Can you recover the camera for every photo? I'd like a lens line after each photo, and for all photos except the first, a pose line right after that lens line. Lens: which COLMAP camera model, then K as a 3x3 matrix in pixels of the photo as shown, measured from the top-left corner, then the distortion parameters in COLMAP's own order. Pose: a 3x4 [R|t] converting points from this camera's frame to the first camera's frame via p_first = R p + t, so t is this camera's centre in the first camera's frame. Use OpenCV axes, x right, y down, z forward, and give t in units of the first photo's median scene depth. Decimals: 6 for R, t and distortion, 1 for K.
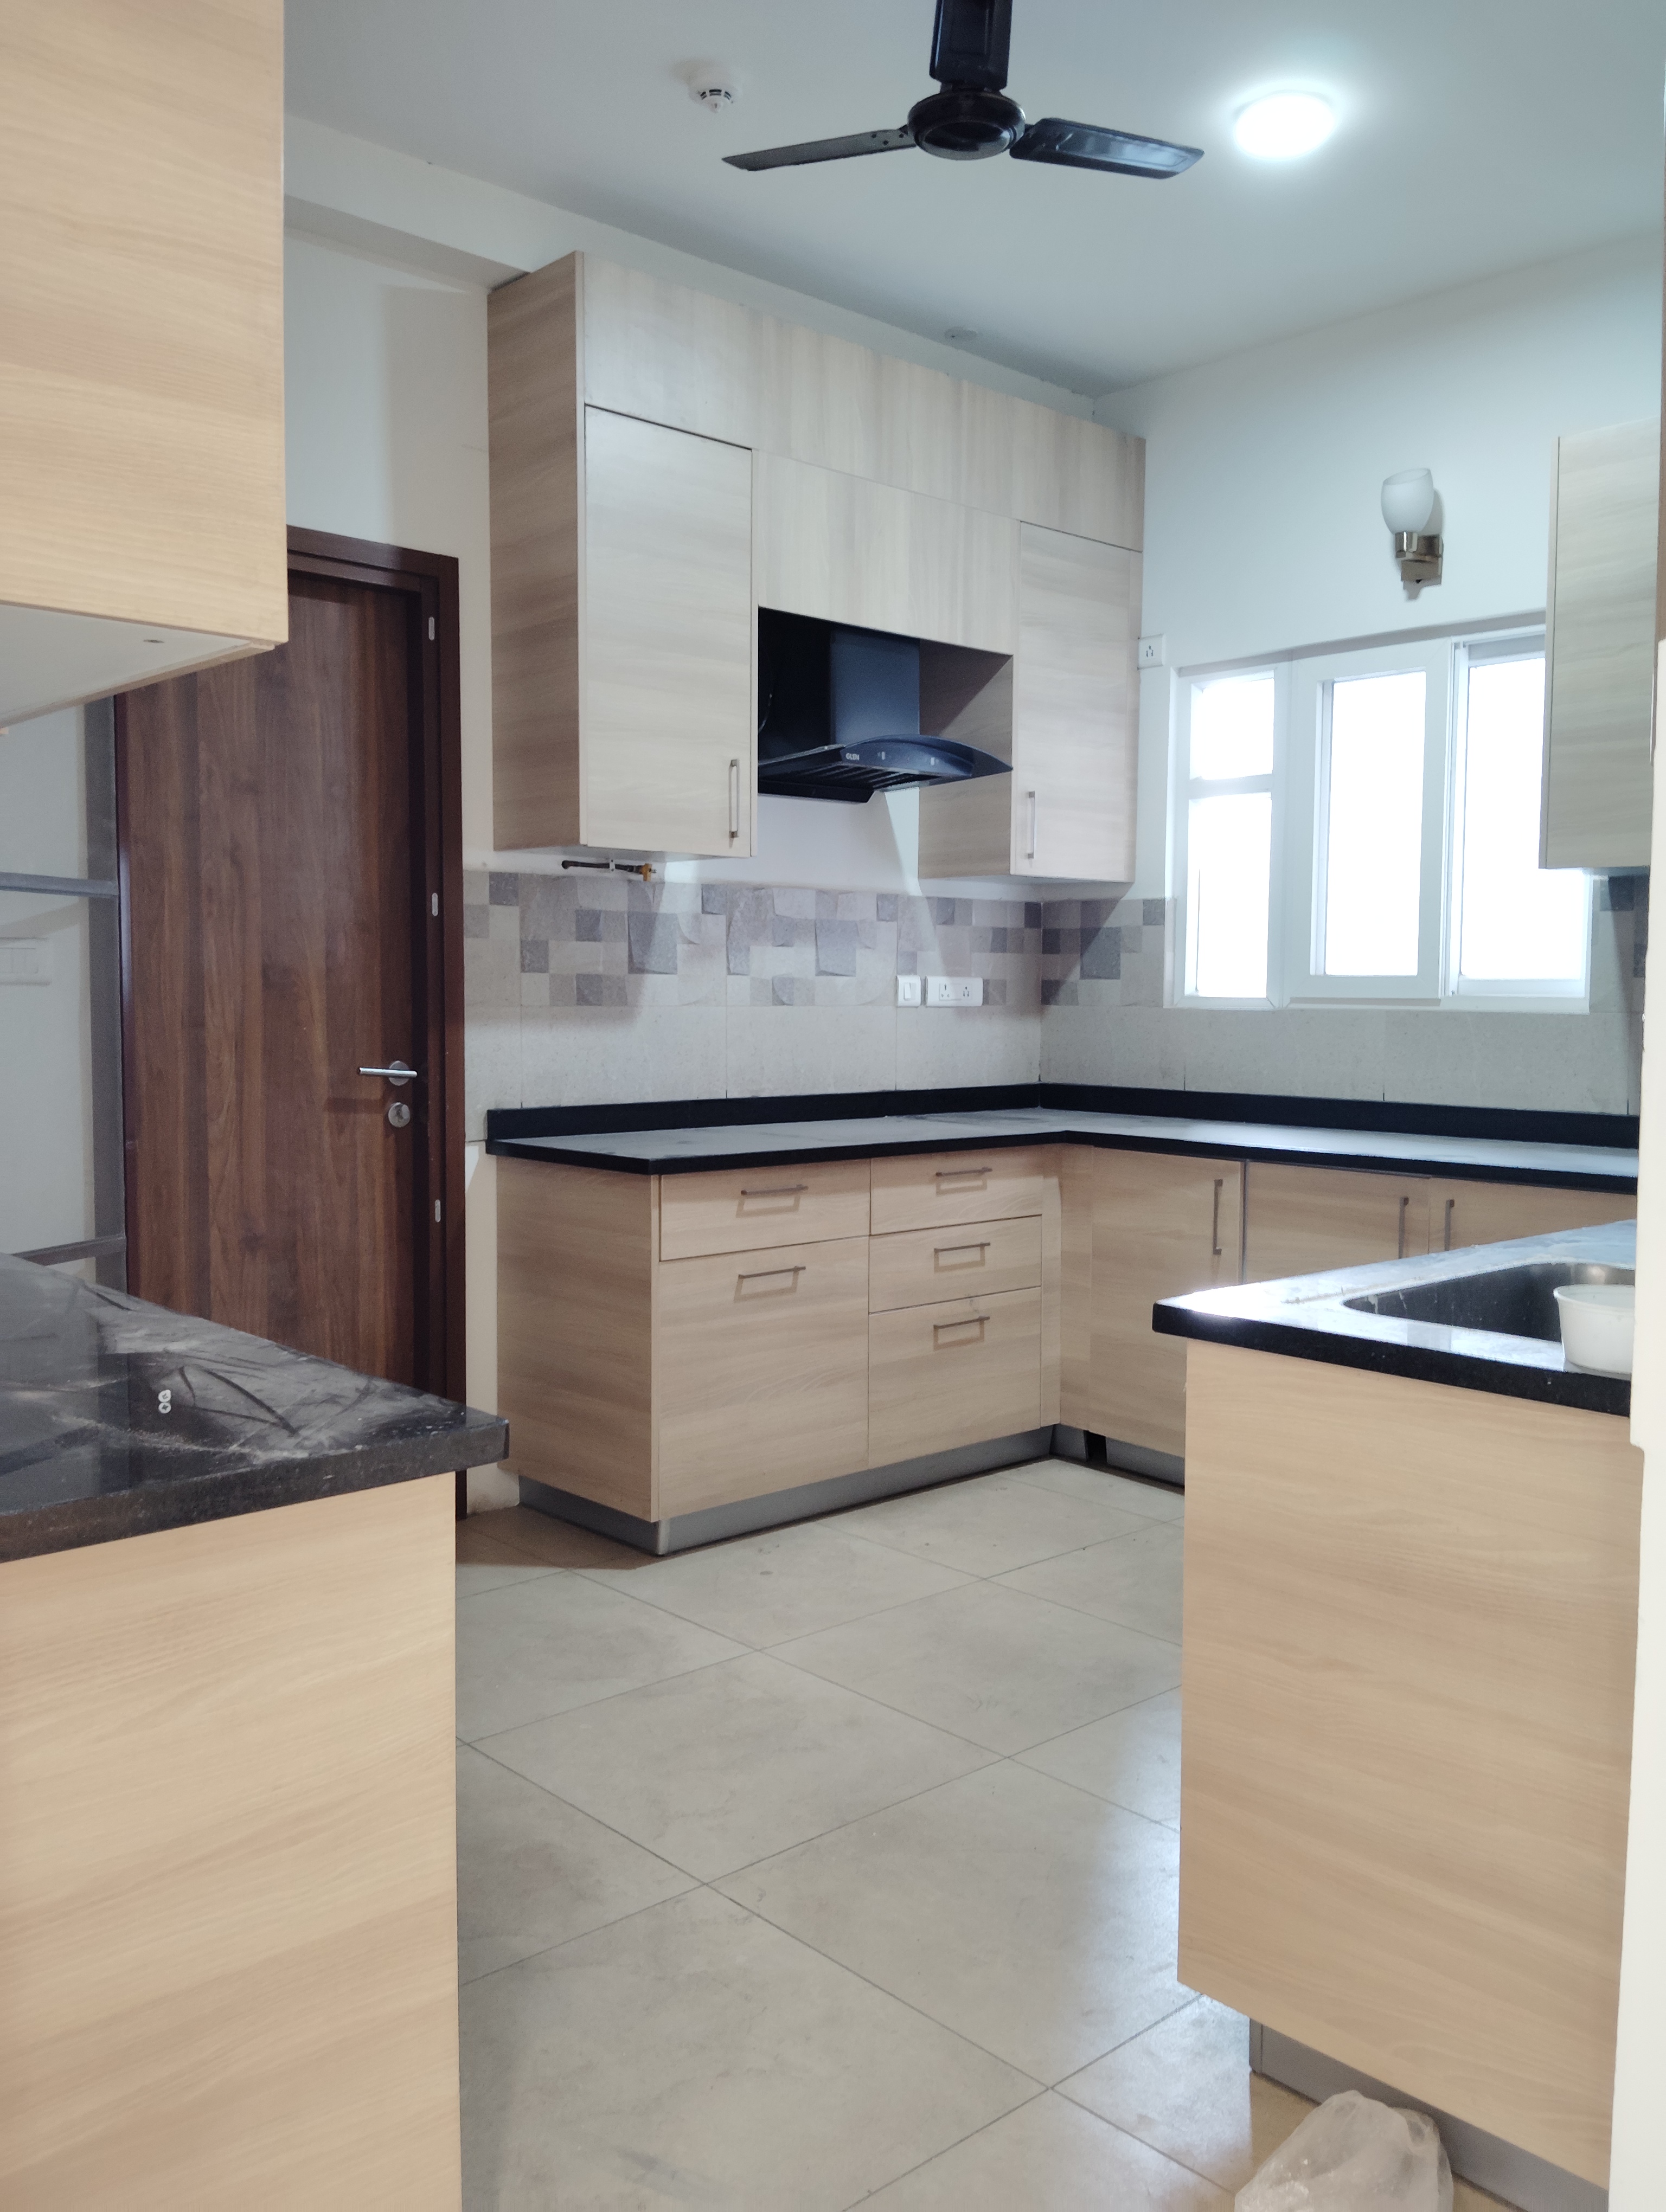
lens RADIAL K [[1813.2, 0, 828.9], [0, 1813.2, 1109.9], [0, 0, 1]] dist [0.048963, -0.076744]
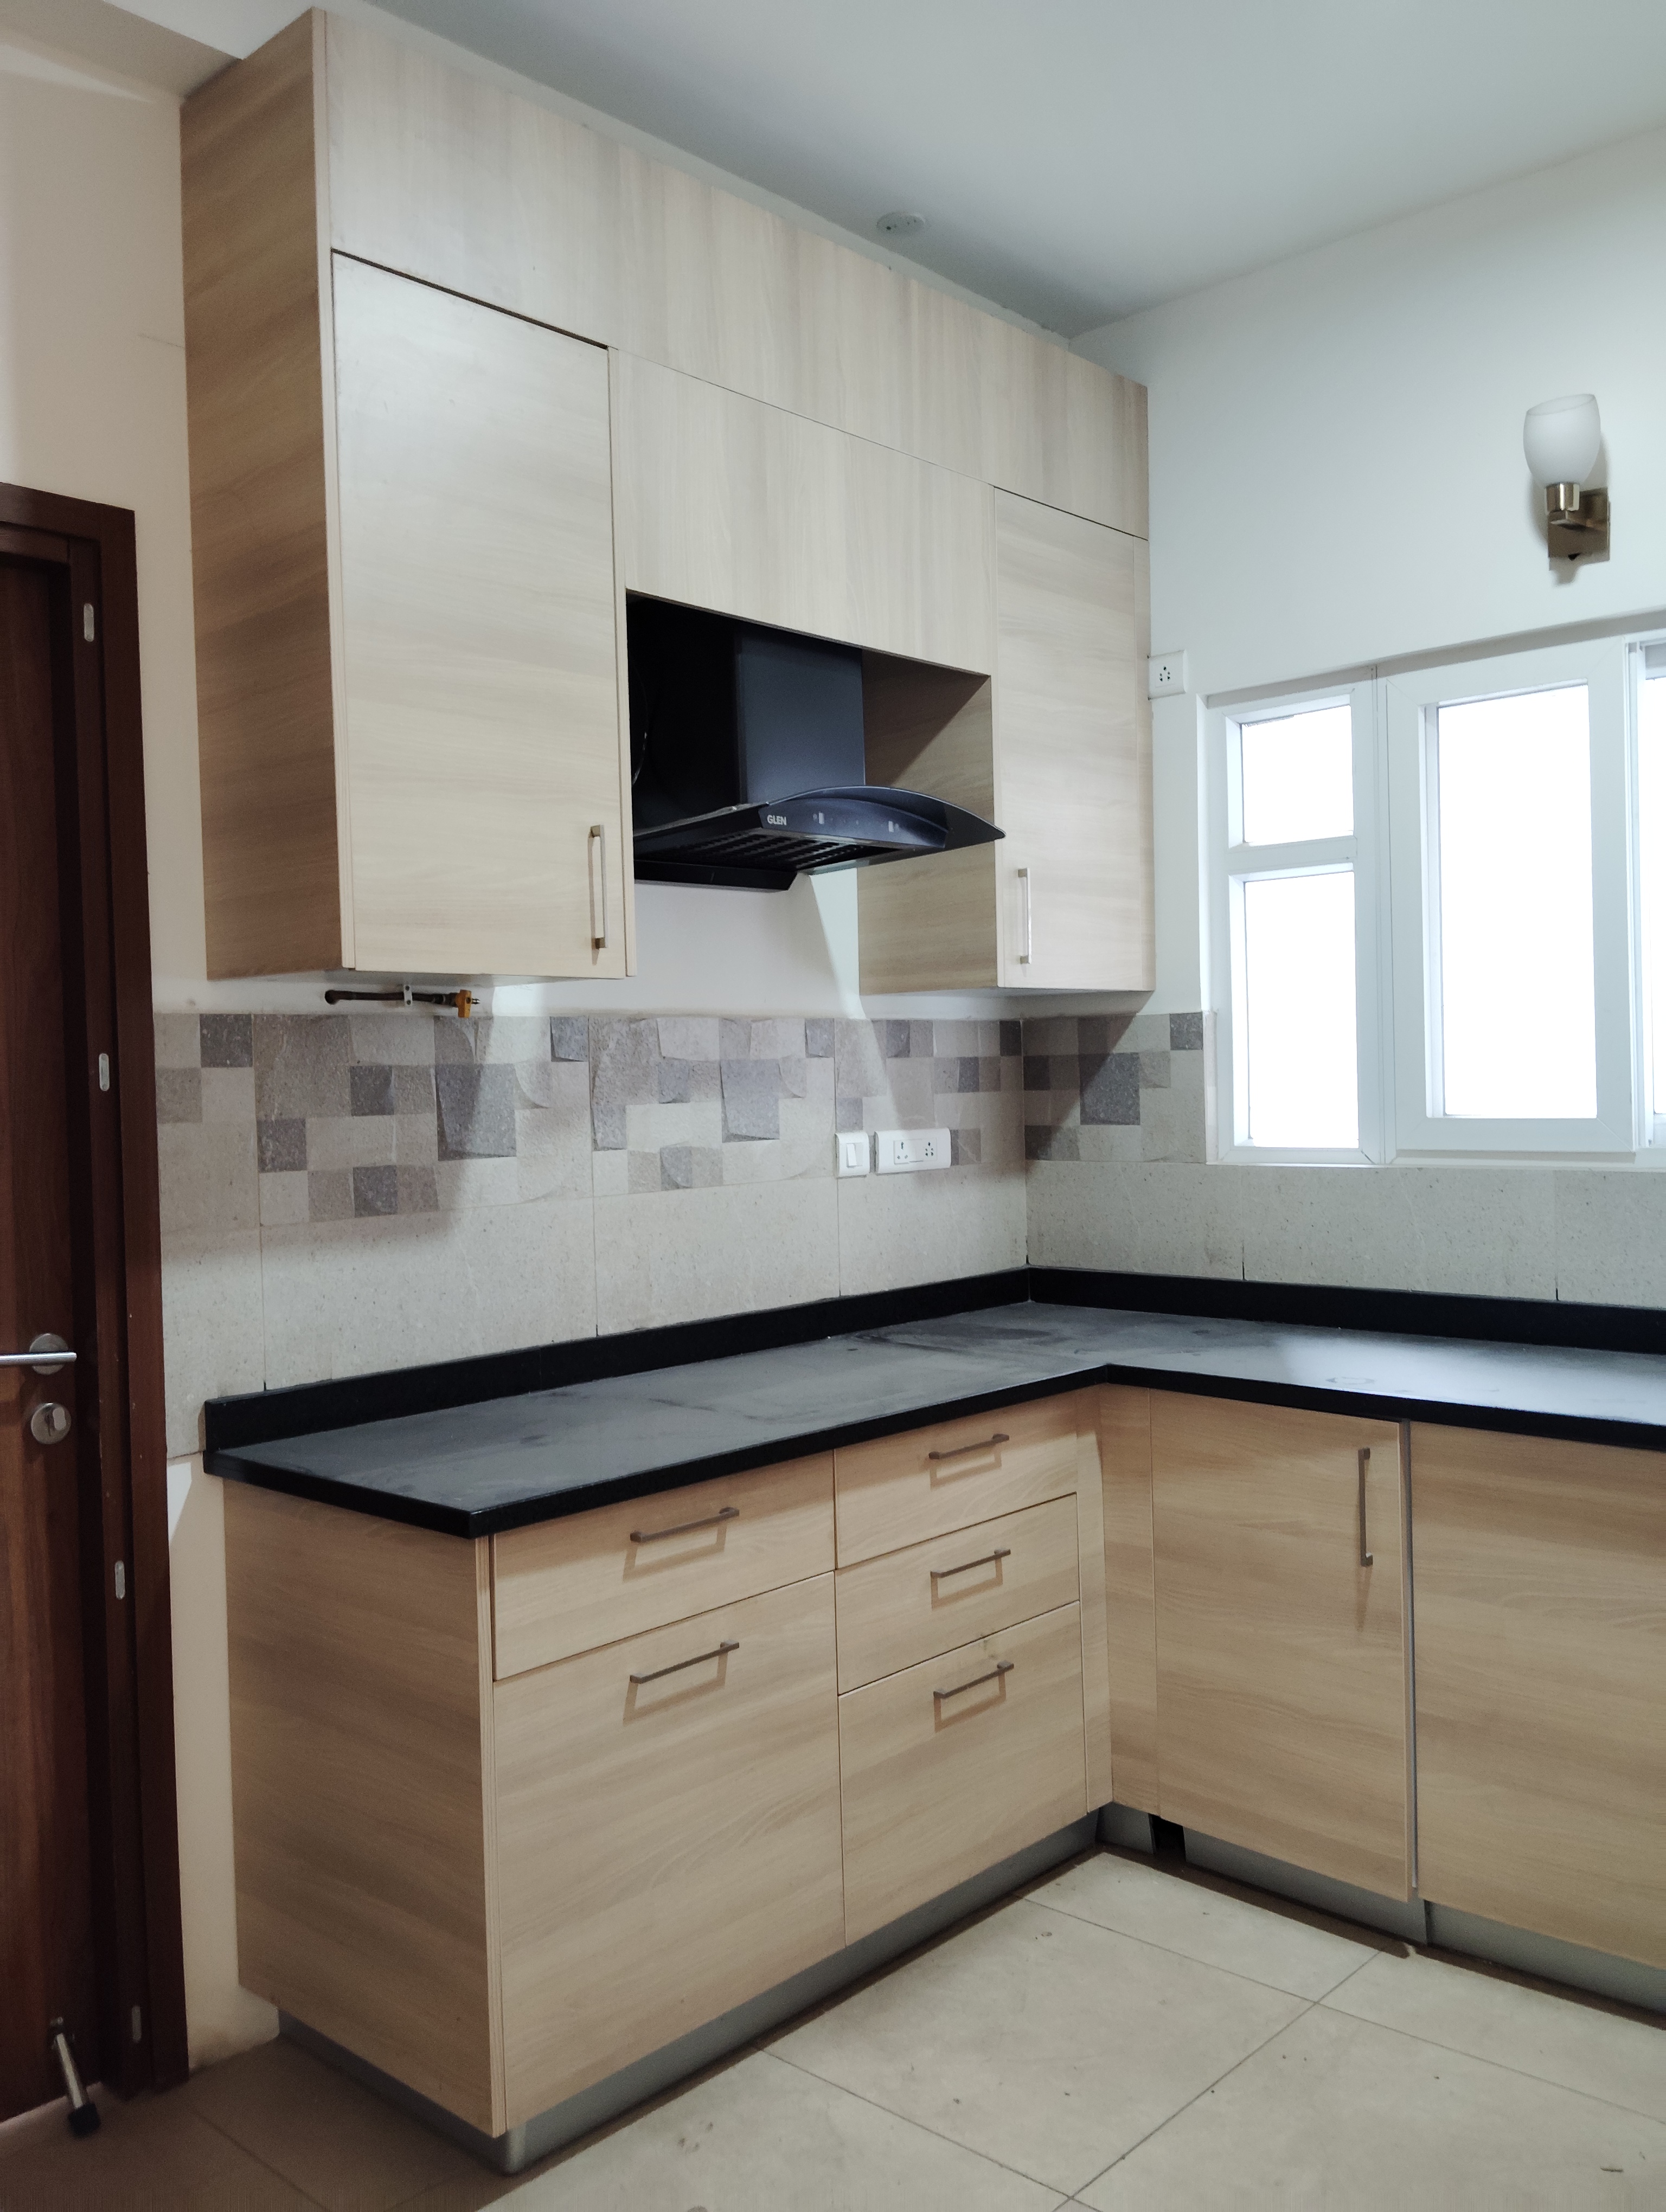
lens RADIAL K [[1813.2, 0, 840.4], [0, 1813.2, 1099.5], [0, 0, 1]] dist [0.048963, -0.076744]
pose [[0.995734, -0.033196, 0.086087, -0.023748], [0.037744, 0.997946, -0.051753, -0.058751], [-0.084192, 0.054781, 0.994943, 0.349779]]
